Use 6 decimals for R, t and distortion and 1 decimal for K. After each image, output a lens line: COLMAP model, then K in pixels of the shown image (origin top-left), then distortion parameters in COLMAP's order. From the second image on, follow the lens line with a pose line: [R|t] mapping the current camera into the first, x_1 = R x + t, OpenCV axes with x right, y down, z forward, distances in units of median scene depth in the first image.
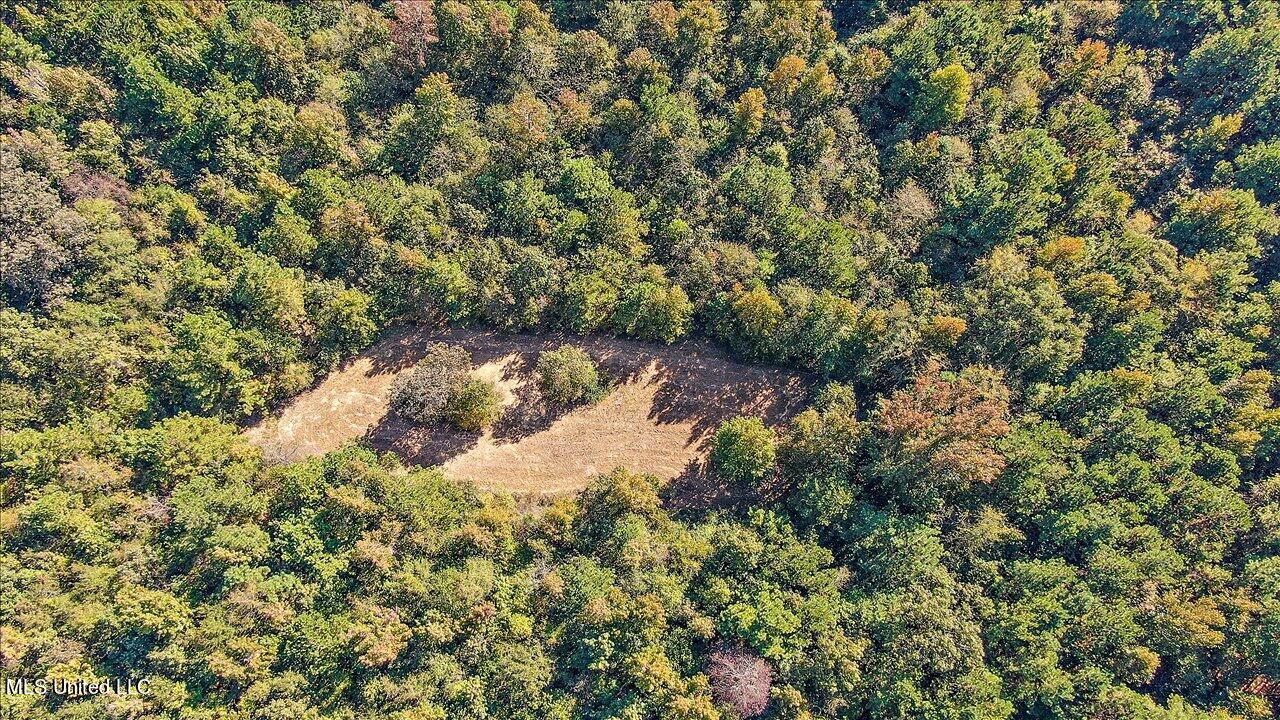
lens RADIAL K [[935.4, 0, 637.4], [0, 935.4, 366.5], [0, 0, 1]] dist [-0.020543, 0.011395]
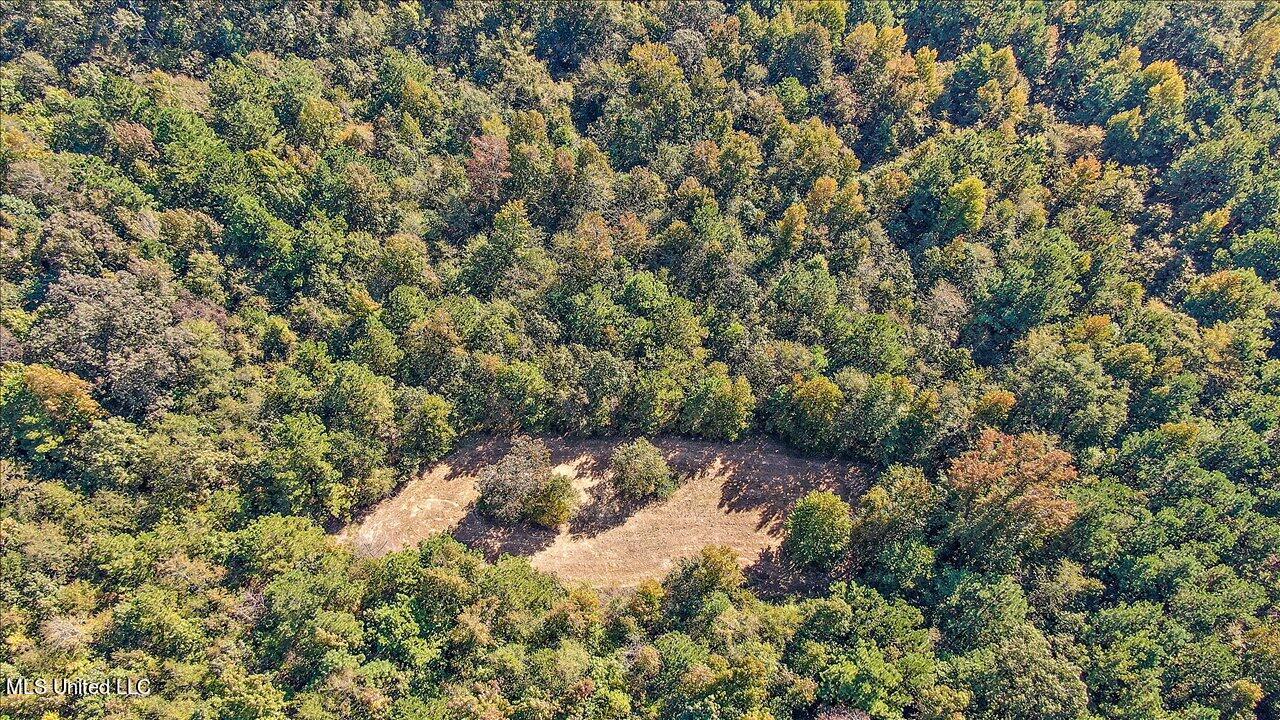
lens RADIAL K [[935.4, 0, 638.3], [0, 935.4, 366.3], [0, 0, 1]] dist [-0.020543, 0.011395]
pose [[0.998775, -0.044015, 0.022613, -0.099748], [0.048081, 0.971258, -0.233122, 0.145808], [-0.011702, 0.233924, 0.972185, -0.042595]]
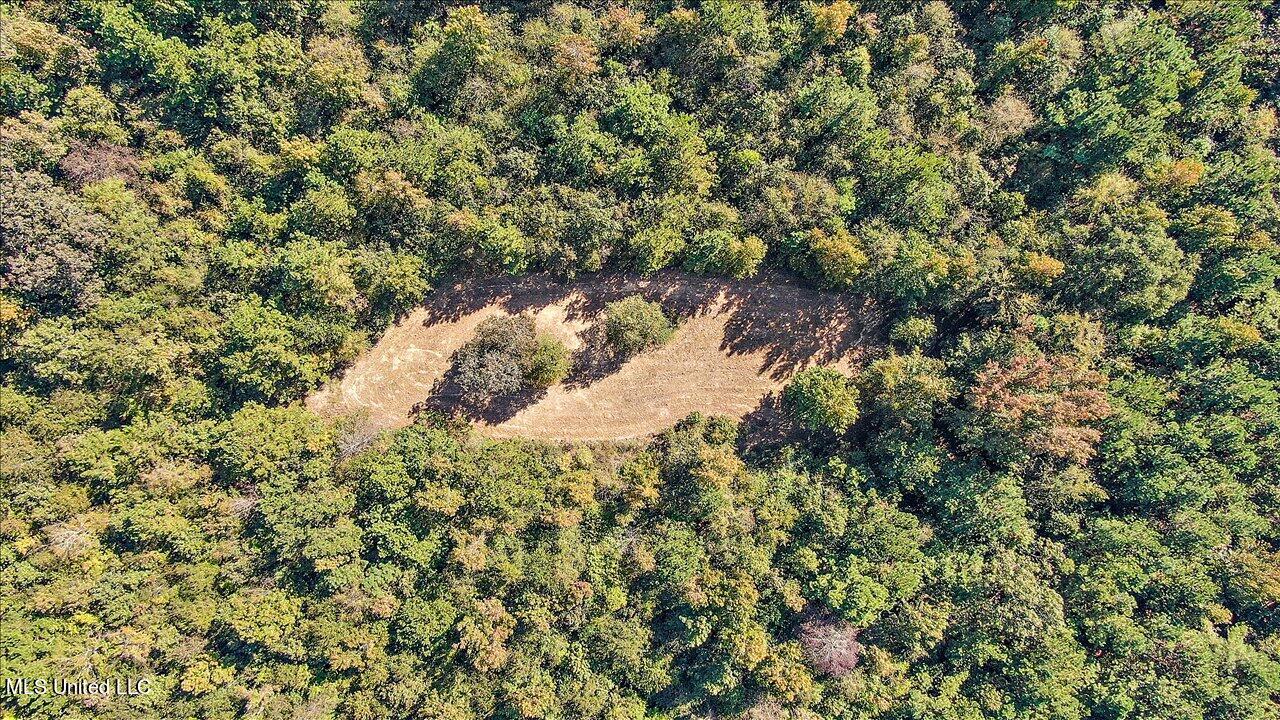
lens RADIAL K [[935.4, 0, 642.7], [0, 935.4, 367.1], [0, 0, 1]] dist [-0.020543, 0.011395]
pose [[0.998508, -0.053635, -0.010205, -0.062825], [0.054010, 0.943030, 0.328294, -0.273315], [-0.007984, -0.328356, 0.944520, 0.088007]]
